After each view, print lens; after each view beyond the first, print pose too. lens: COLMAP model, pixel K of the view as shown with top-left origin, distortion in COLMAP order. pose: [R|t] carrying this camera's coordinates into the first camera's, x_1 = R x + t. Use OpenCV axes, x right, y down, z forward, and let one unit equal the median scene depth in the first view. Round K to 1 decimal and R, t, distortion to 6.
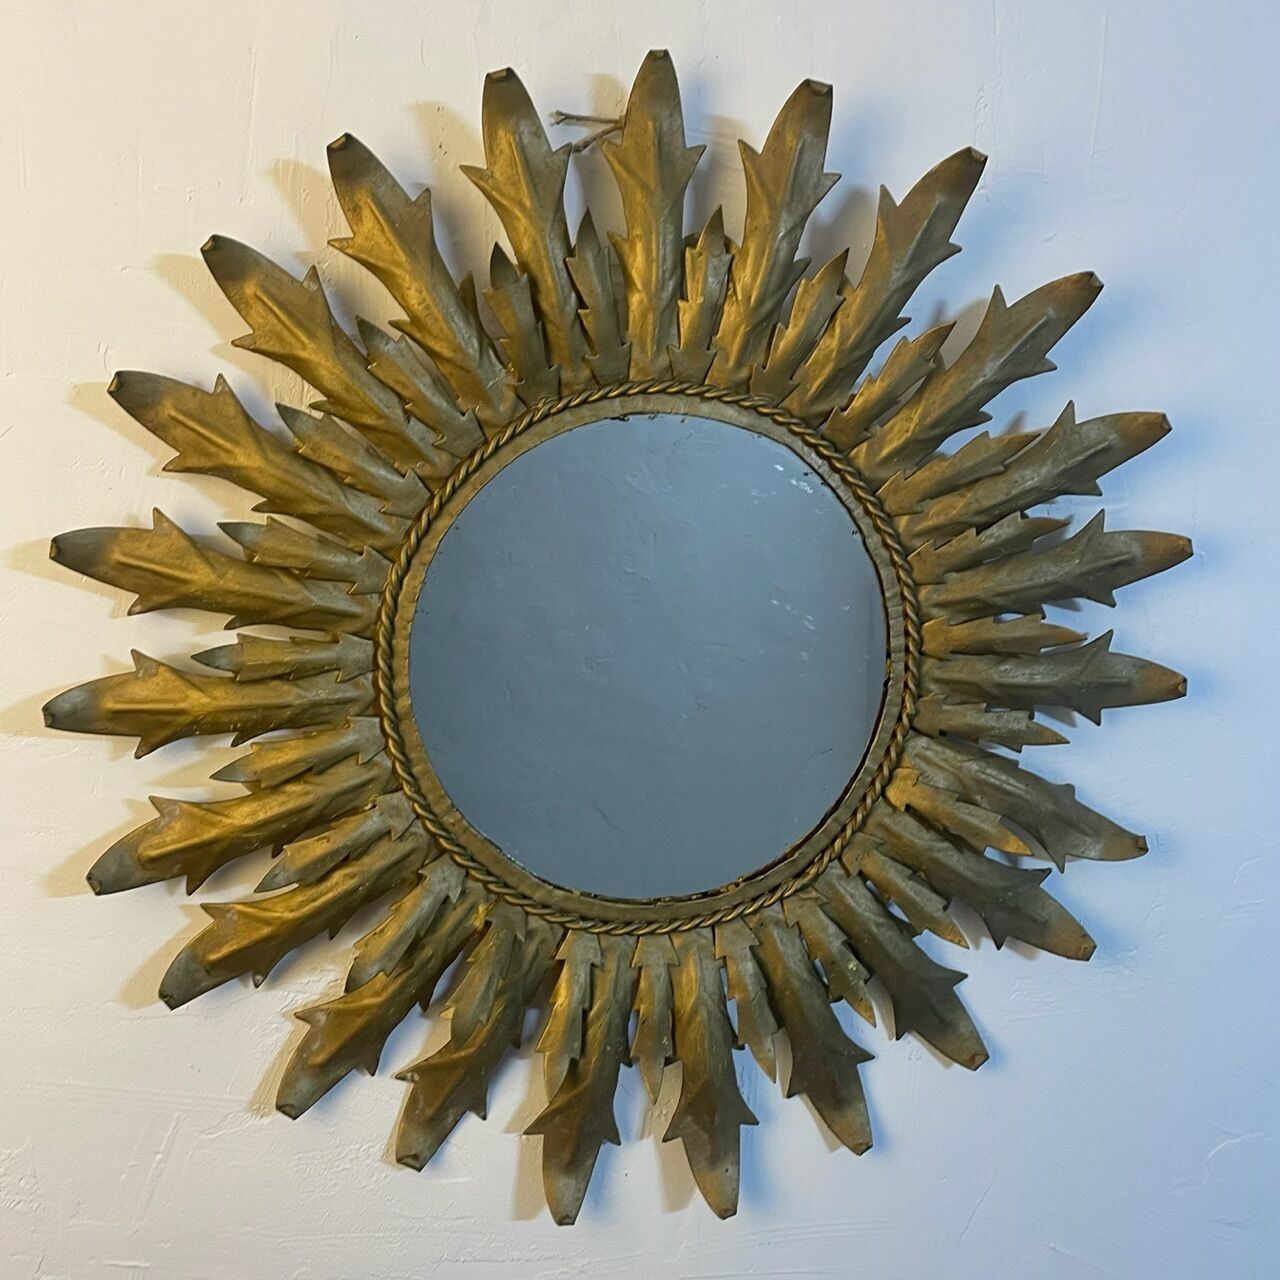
lens RADIAL K [[1466.0, 0, 627.3], [0, 1466.0, 619.0], [0, 0, 1]] dist [0.070149, 0.000000]
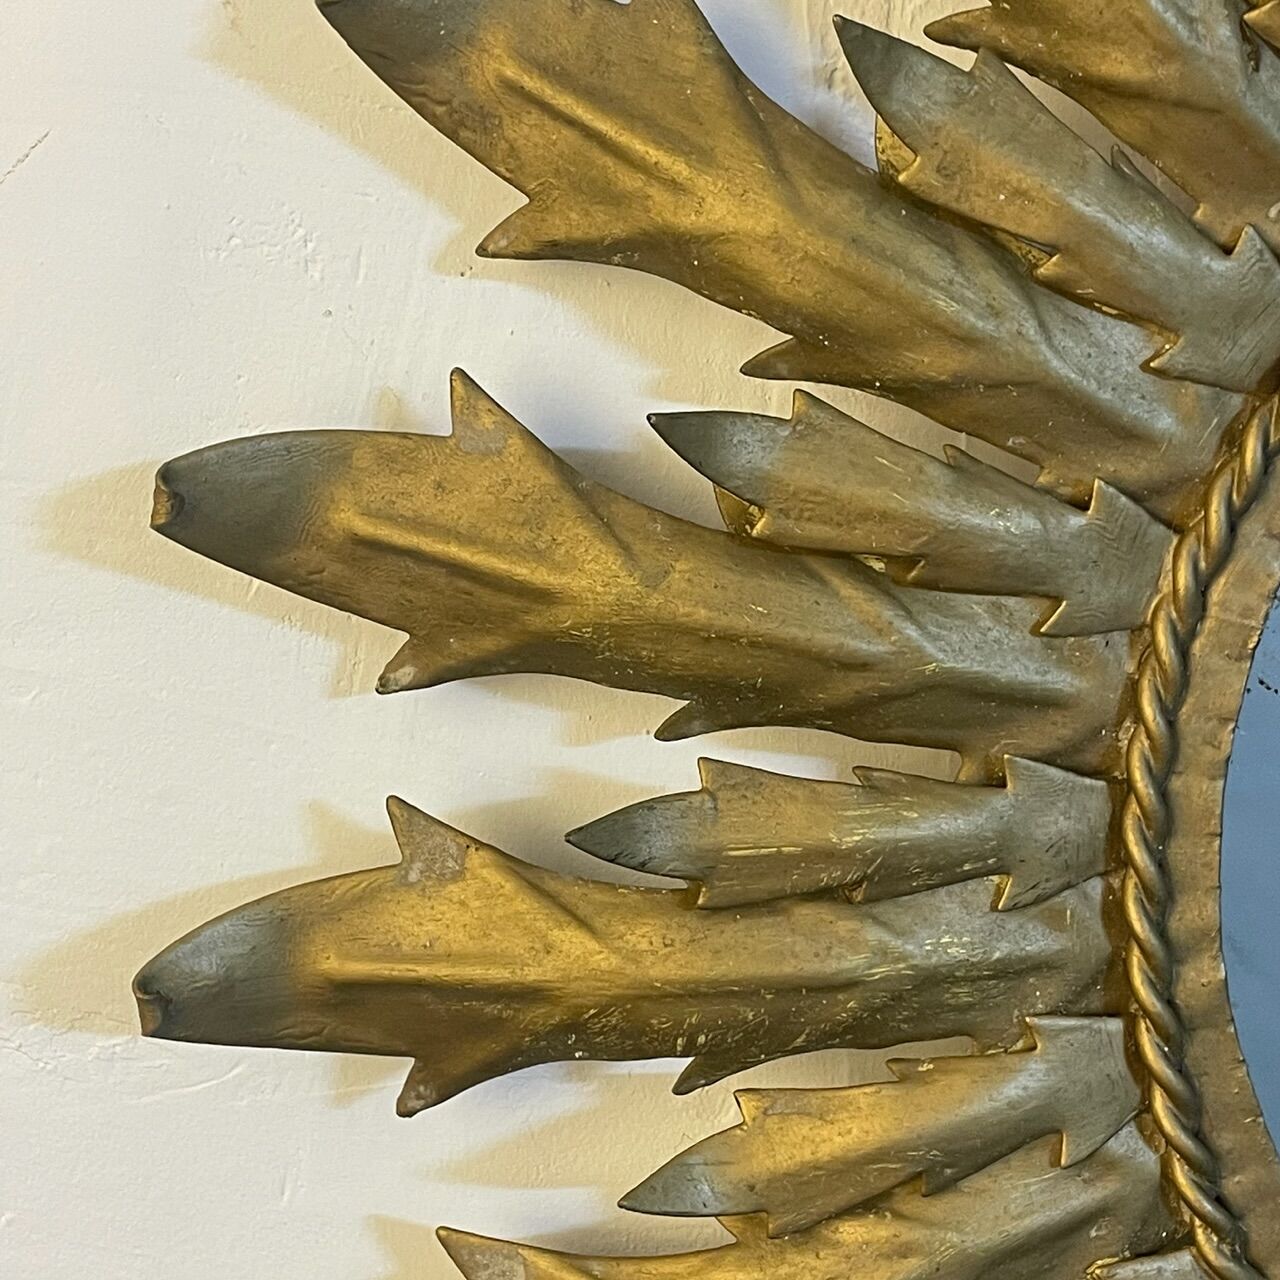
lens RADIAL K [[2450.4, 0, 643.2], [0, 2450.4, 635.3], [0, 0, 1]] dist [0.136796, 0.000000]
pose [[0.978060, 0.008750, -0.208140, -0.162049], [-0.001768, 0.999430, 0.033709, -0.034117], [0.208317, -0.032601, 0.977518, 0.465101]]
